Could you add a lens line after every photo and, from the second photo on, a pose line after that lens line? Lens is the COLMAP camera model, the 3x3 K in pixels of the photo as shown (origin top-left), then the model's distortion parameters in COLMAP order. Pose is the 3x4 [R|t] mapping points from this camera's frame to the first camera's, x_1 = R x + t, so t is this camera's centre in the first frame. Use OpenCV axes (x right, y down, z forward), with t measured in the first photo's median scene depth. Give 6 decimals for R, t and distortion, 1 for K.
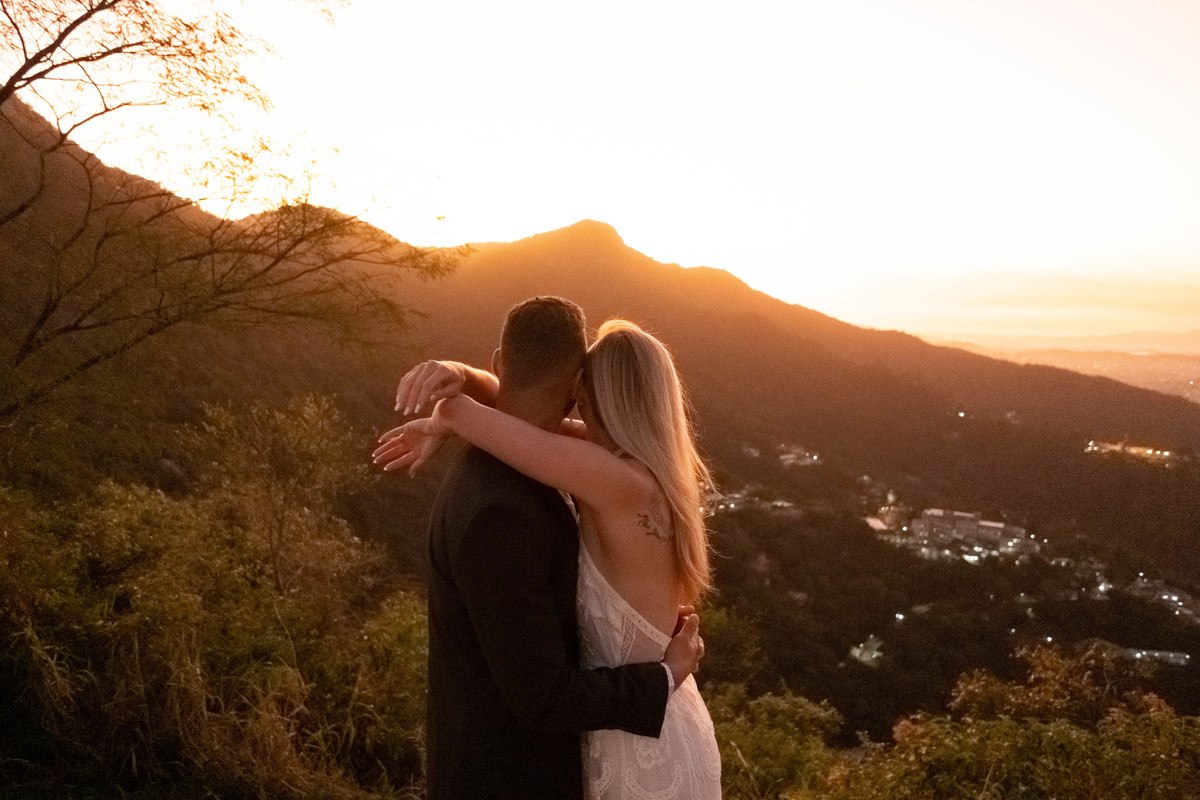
lens RADIAL K [[796.7, 0, 602.3], [0, 796.7, 401.6], [0, 0, 1]] dist [0.021243, -0.027034]
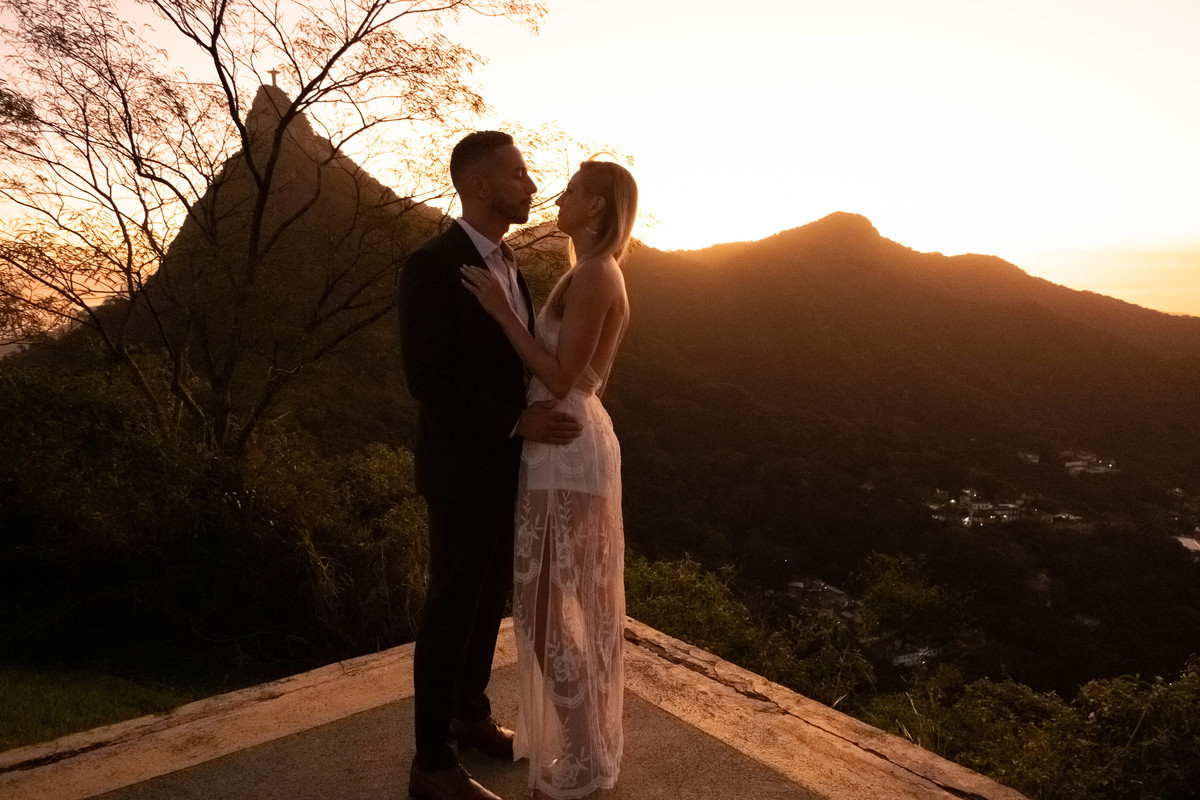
lens RADIAL K [[796.7, 0, 604.0], [0, 796.7, 401.0], [0, 0, 1]] dist [0.021243, -0.027034]
pose [[0.953753, -0.001509, -0.300589, 0.087131], [0.000988, 0.999998, -0.001887, 0.053278], [0.300591, 0.001503, 0.953752, -0.054110]]
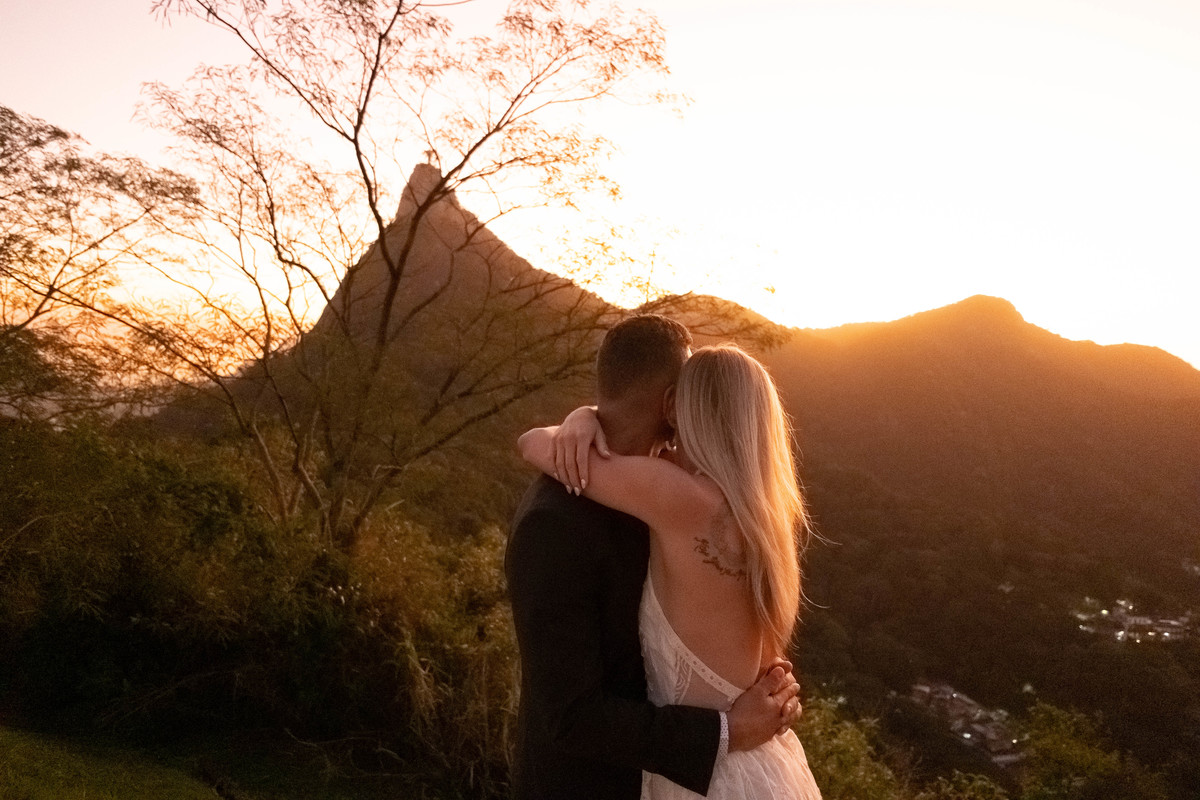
lens RADIAL K [[796.7, 0, 606.4], [0, 796.7, 404.0], [0, 0, 1]] dist [0.021243, -0.027034]
pose [[0.899325, 0.019616, -0.436840, 0.048531], [-0.061905, 0.994643, -0.082780, 0.009643], [0.432876, 0.101489, 0.895722, 0.016195]]
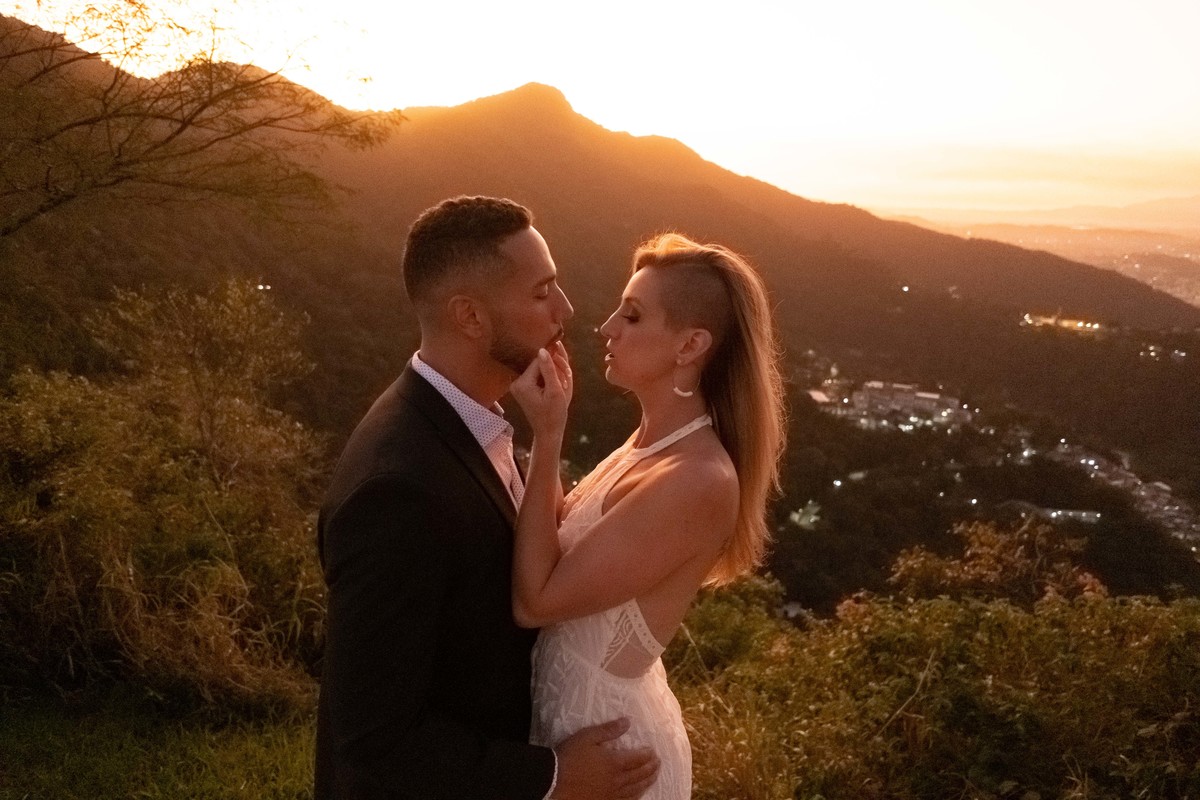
lens RADIAL K [[796.7, 0, 600.7], [0, 796.7, 399.1], [0, 0, 1]] dist [0.021243, -0.027034]
pose [[0.998132, -0.010540, 0.060172, 0.001627], [0.001284, 0.988406, 0.151826, -0.009534], [-0.061075, -0.151466, 0.986574, 0.037280]]
